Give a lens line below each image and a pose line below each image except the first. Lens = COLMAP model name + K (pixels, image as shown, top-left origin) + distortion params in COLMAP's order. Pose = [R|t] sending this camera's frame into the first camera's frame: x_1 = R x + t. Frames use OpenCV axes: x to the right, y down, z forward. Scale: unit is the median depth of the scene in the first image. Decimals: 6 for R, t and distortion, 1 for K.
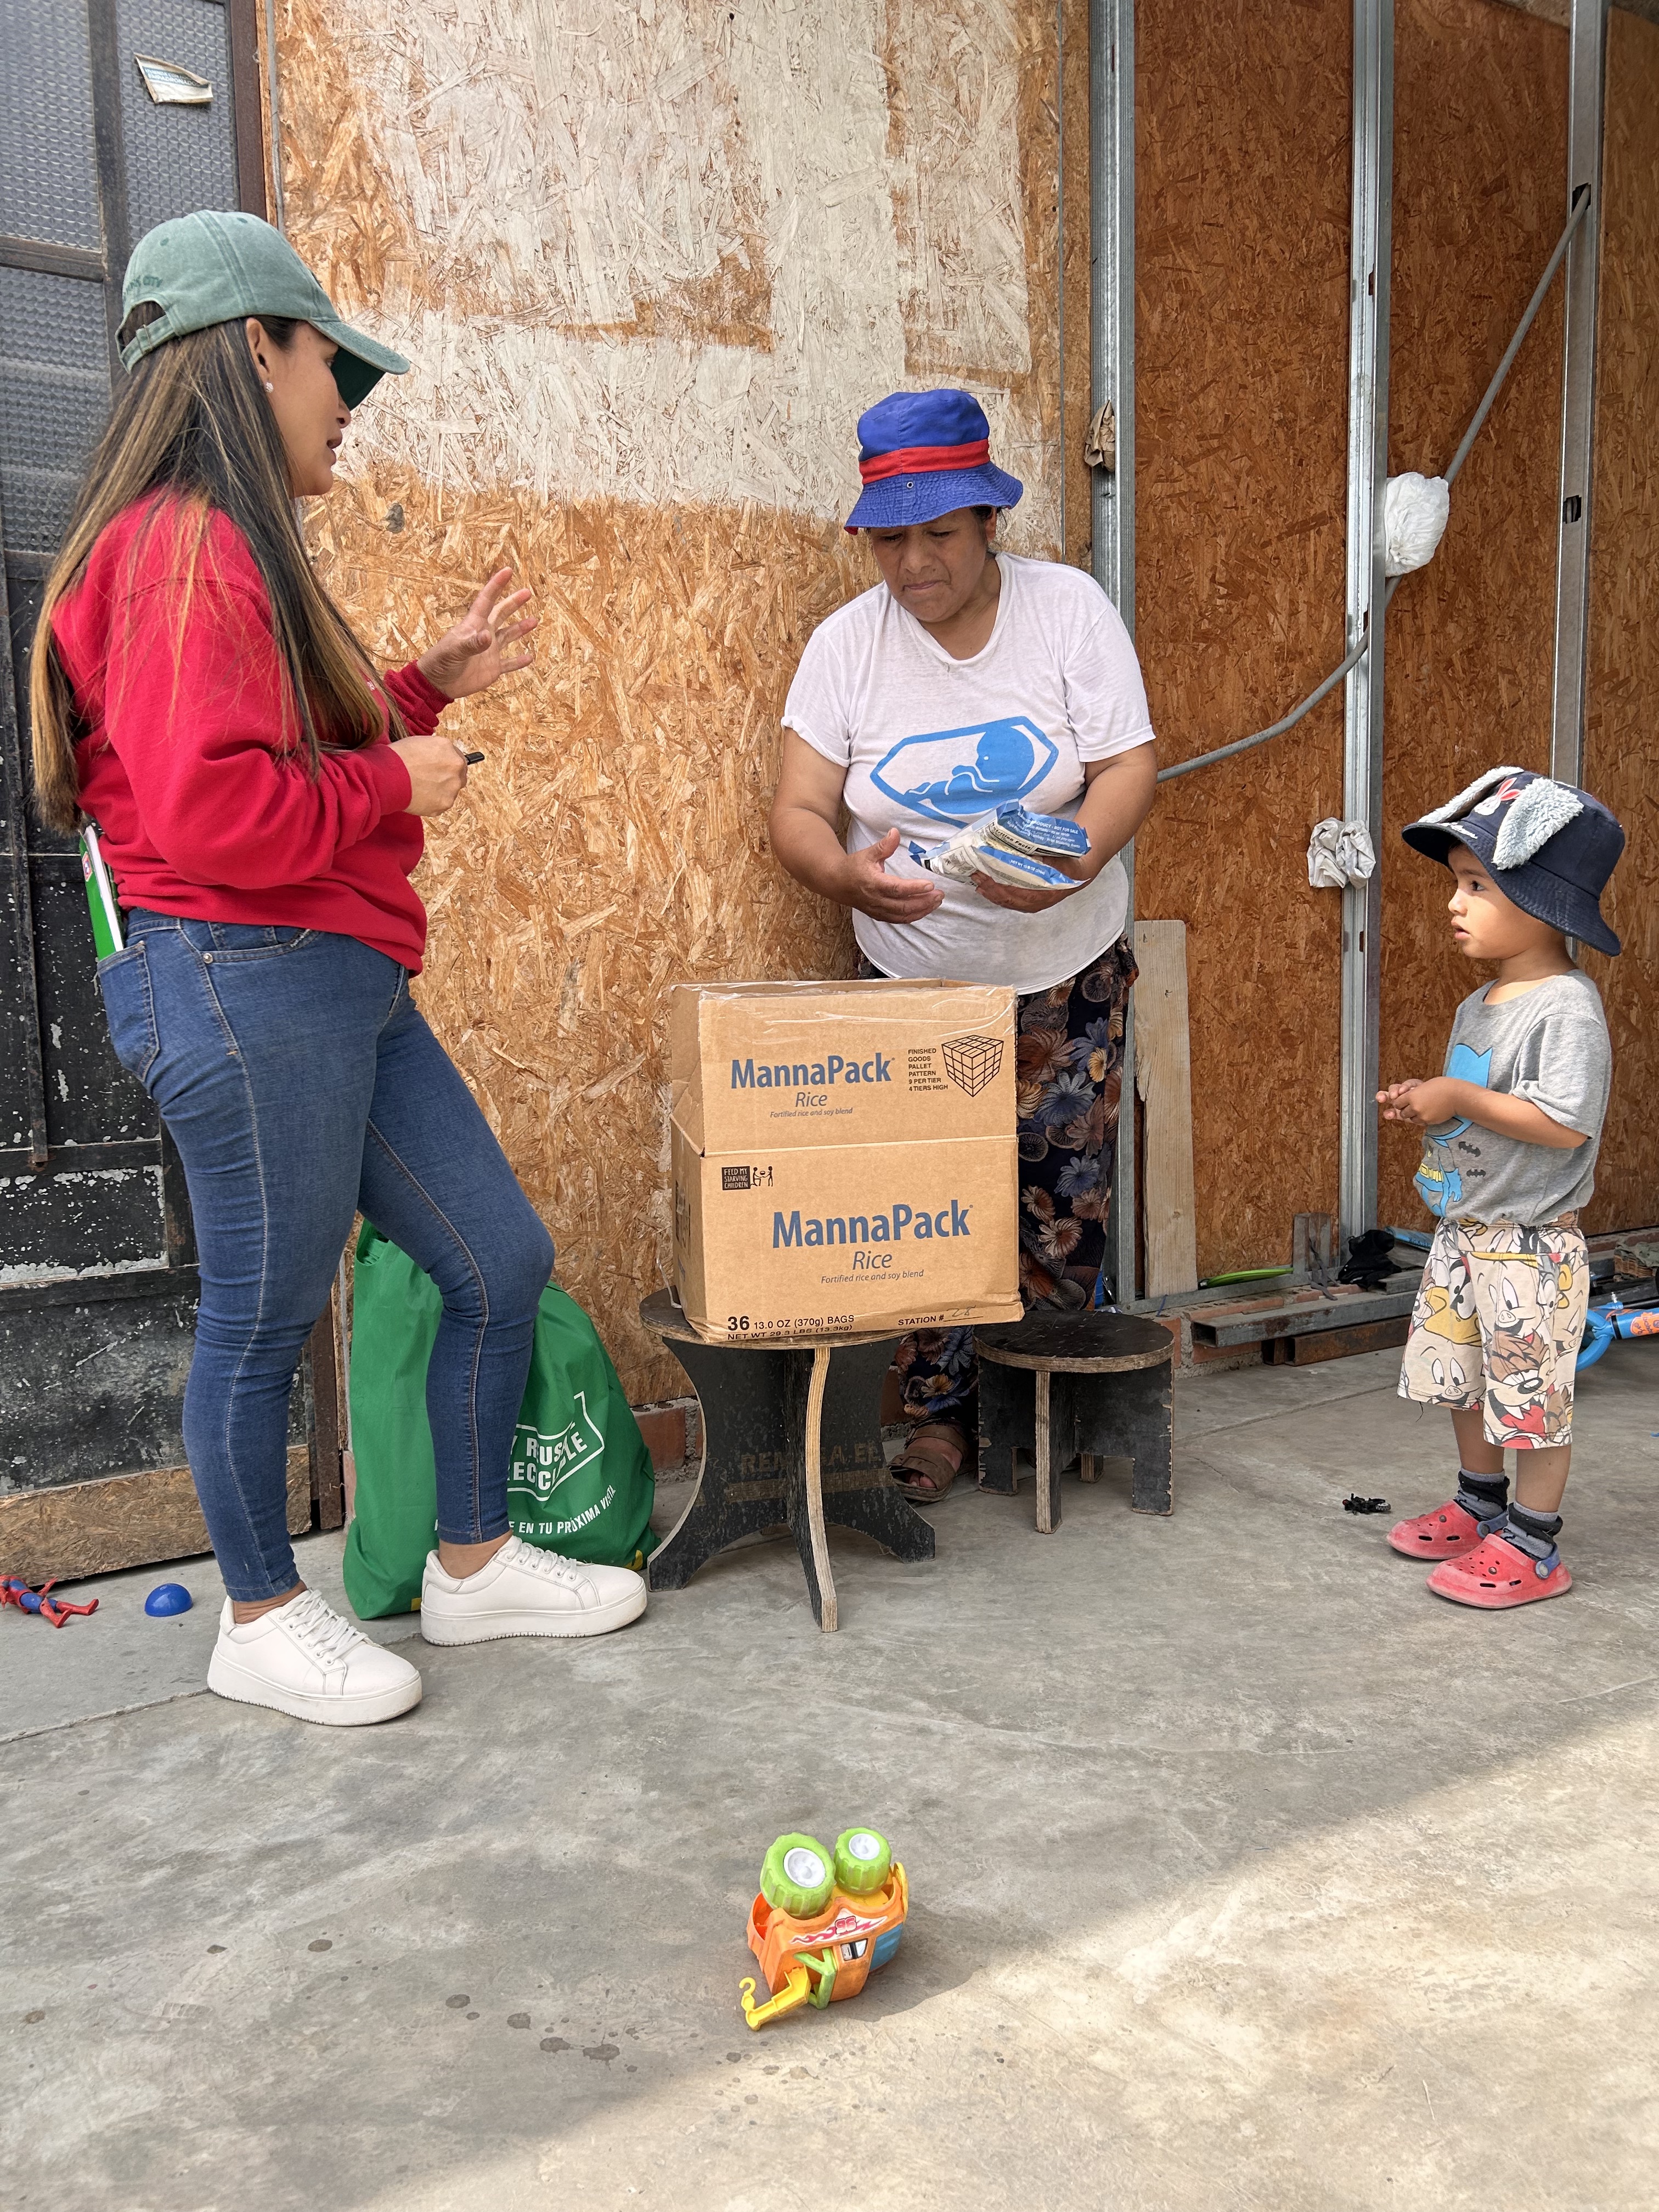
lens RADIAL K [[1673.3, 0, 848.8], [0, 1673.3, 1111.7], [0, 0, 1]] dist [0.051021, -0.047756]
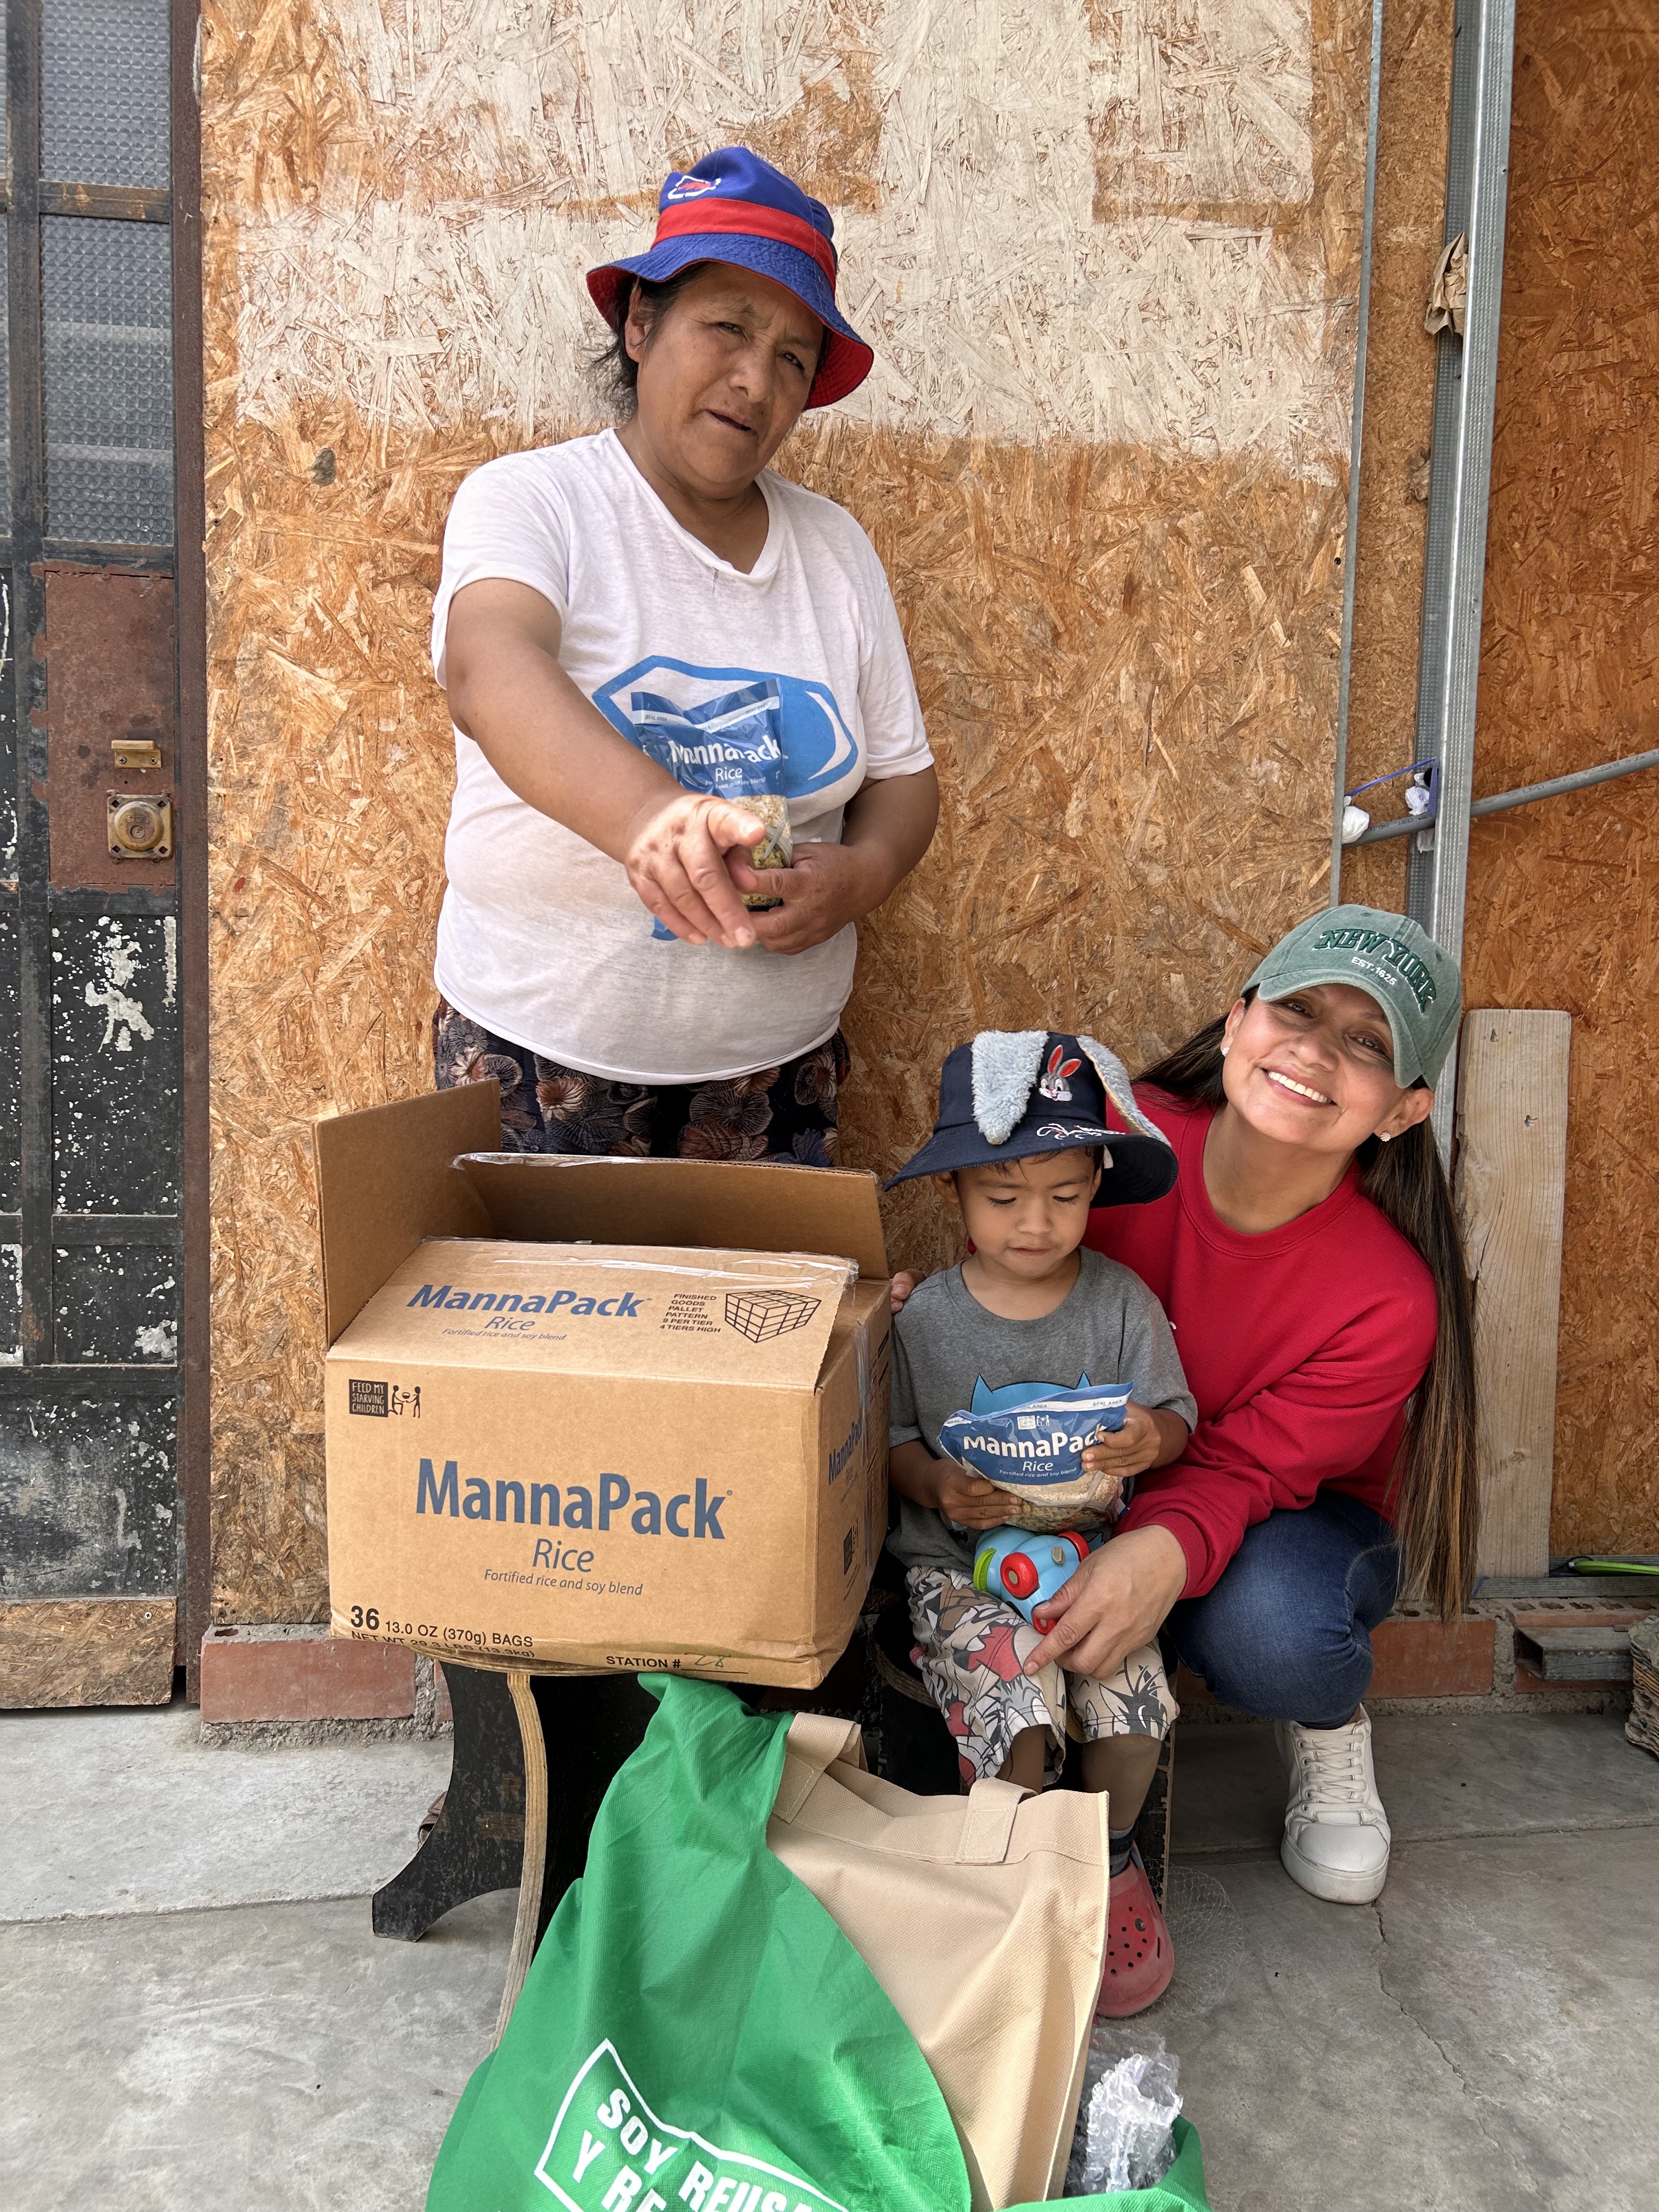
lens RADIAL K [[1673.3, 0, 805.7], [0, 1673.3, 1085.6], [0, 0, 1]] dist [0.051021, -0.047756]
pose [[0.904735, 0.079079, -0.418570, 0.281724], [-0.087738, 0.996143, -0.001448, -0.076983], [0.416841, 0.038034, 0.908183, 0.368039]]
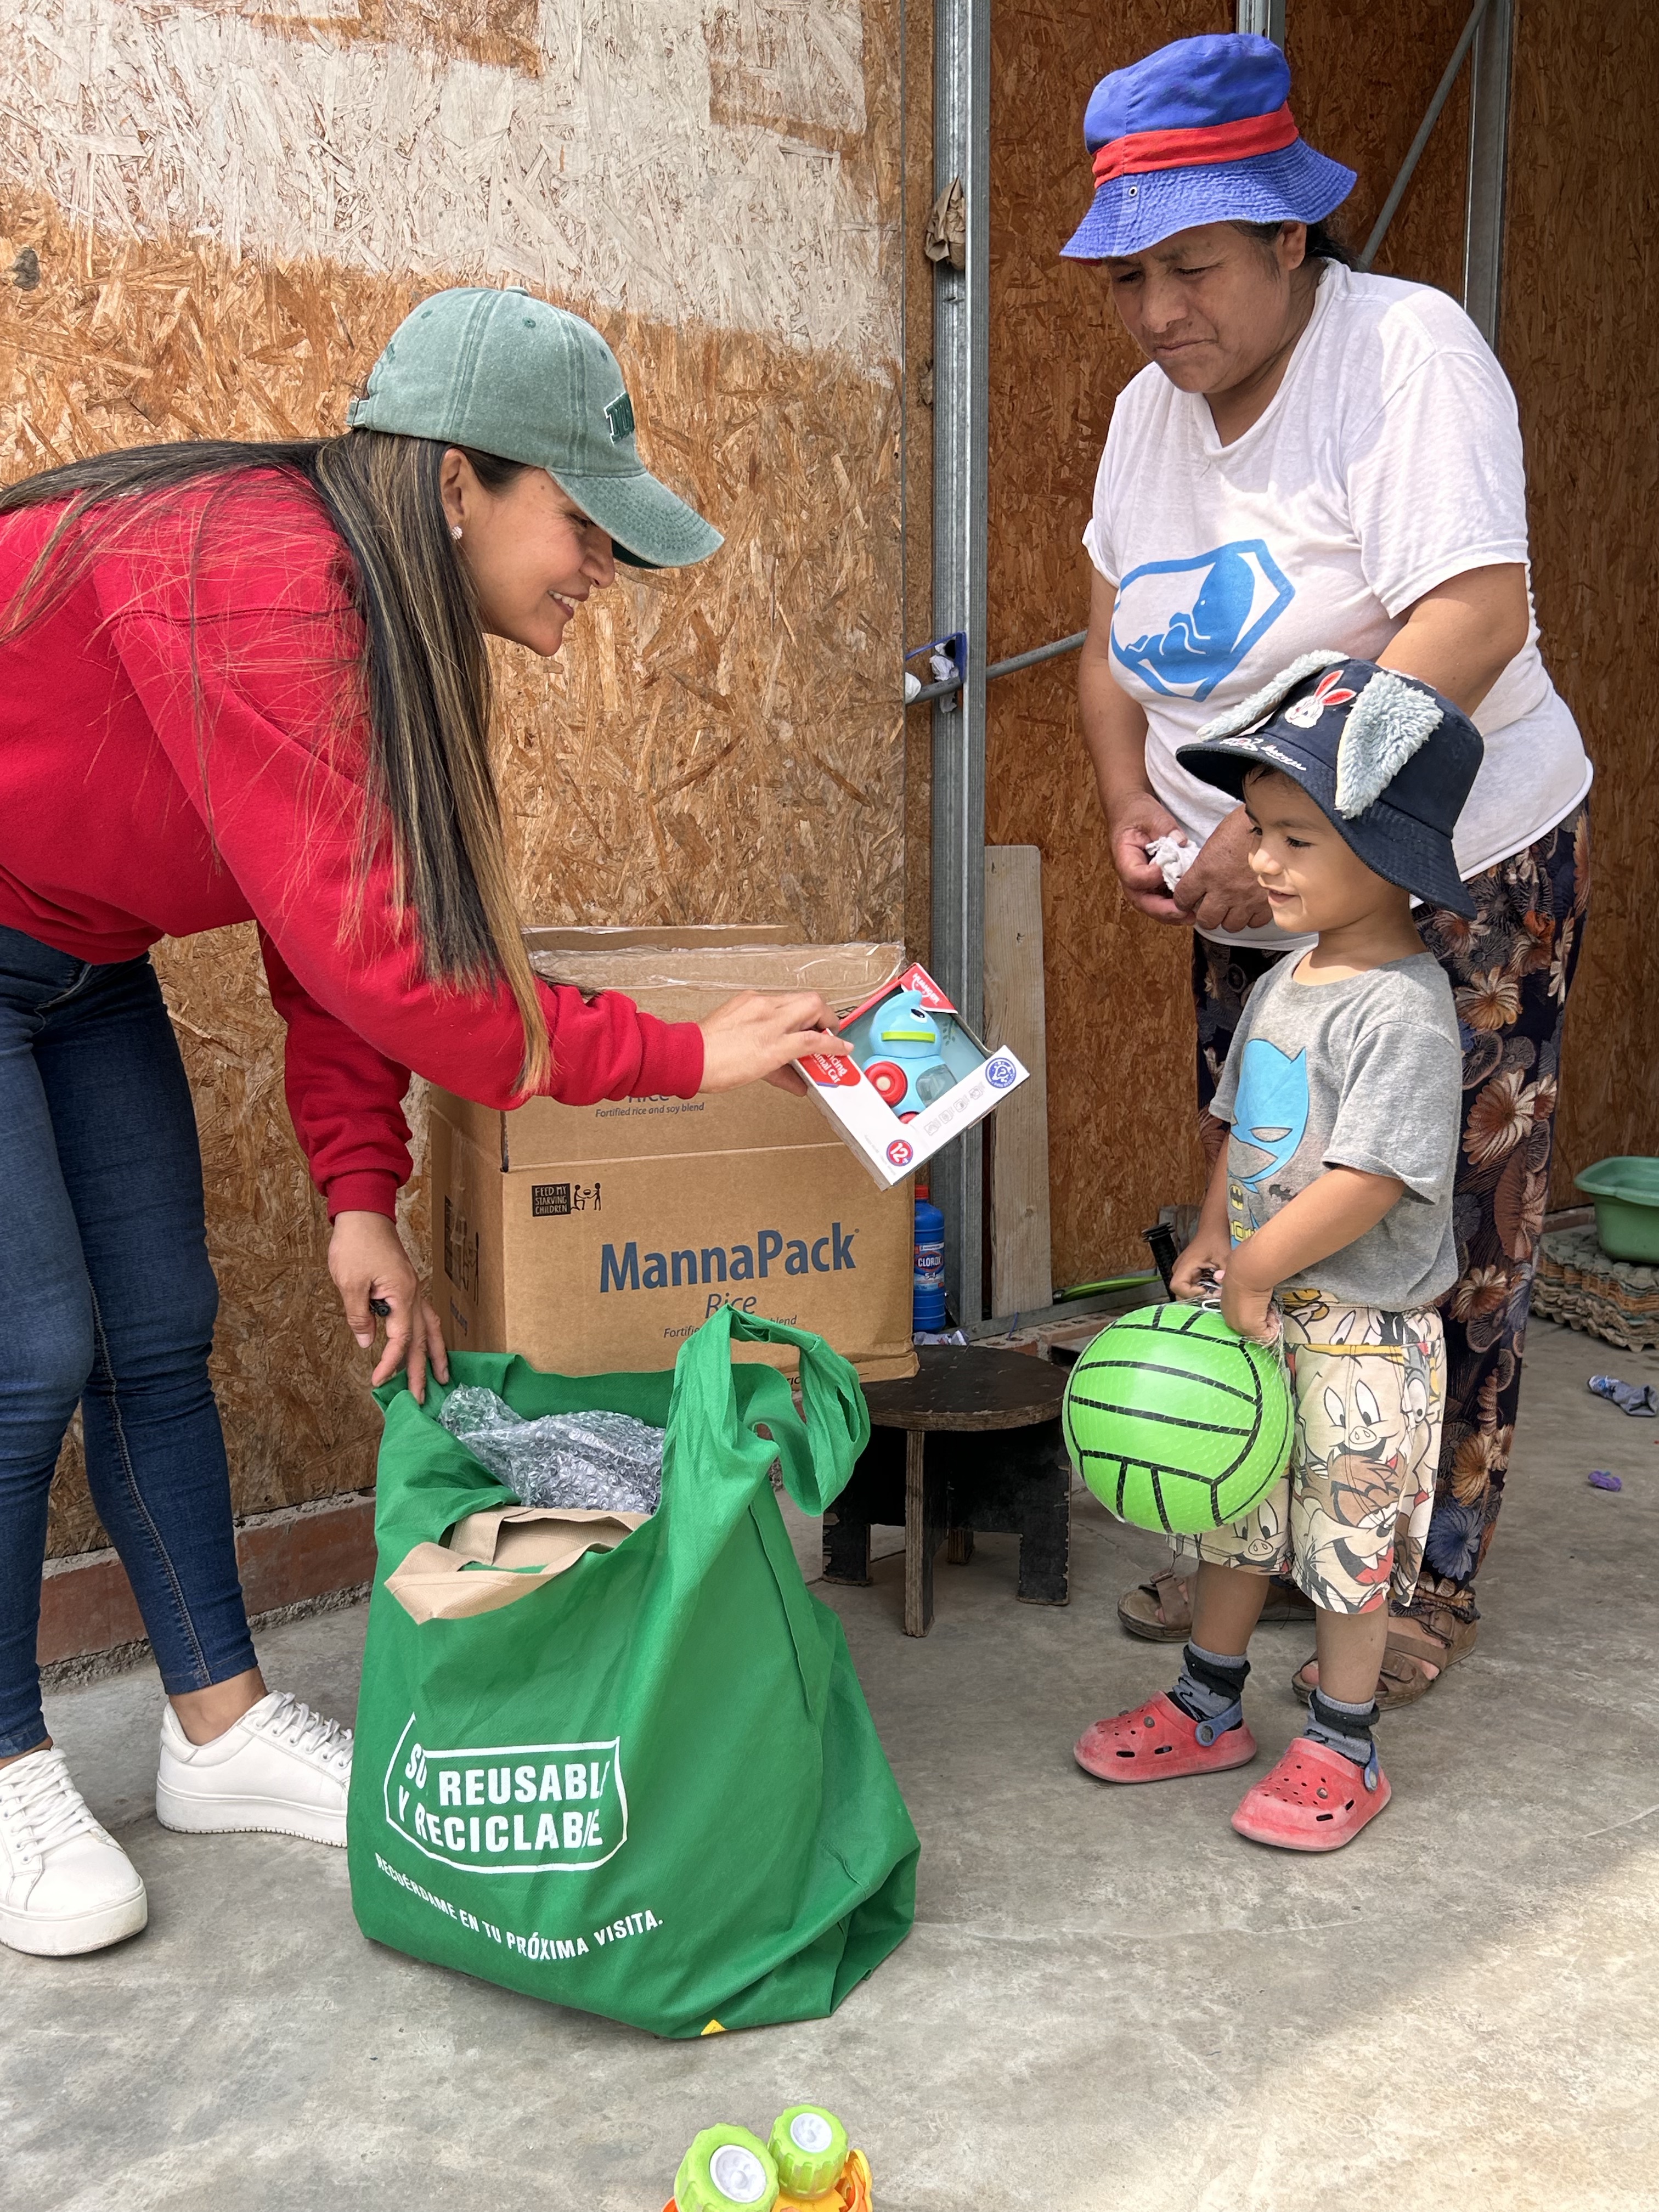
lens RADIAL K [[2043.7, 0, 841.1], [0, 2043.7, 1109.4], [0, 0, 1]] dist [0.029865, 0.000000]
pose [[0.986684, -0.004563, 0.162586, -0.069515], [0.000275, 0.999652, 0.026388, -0.018943], [-0.162650, -0.025992, 0.986341, 0.071767]]
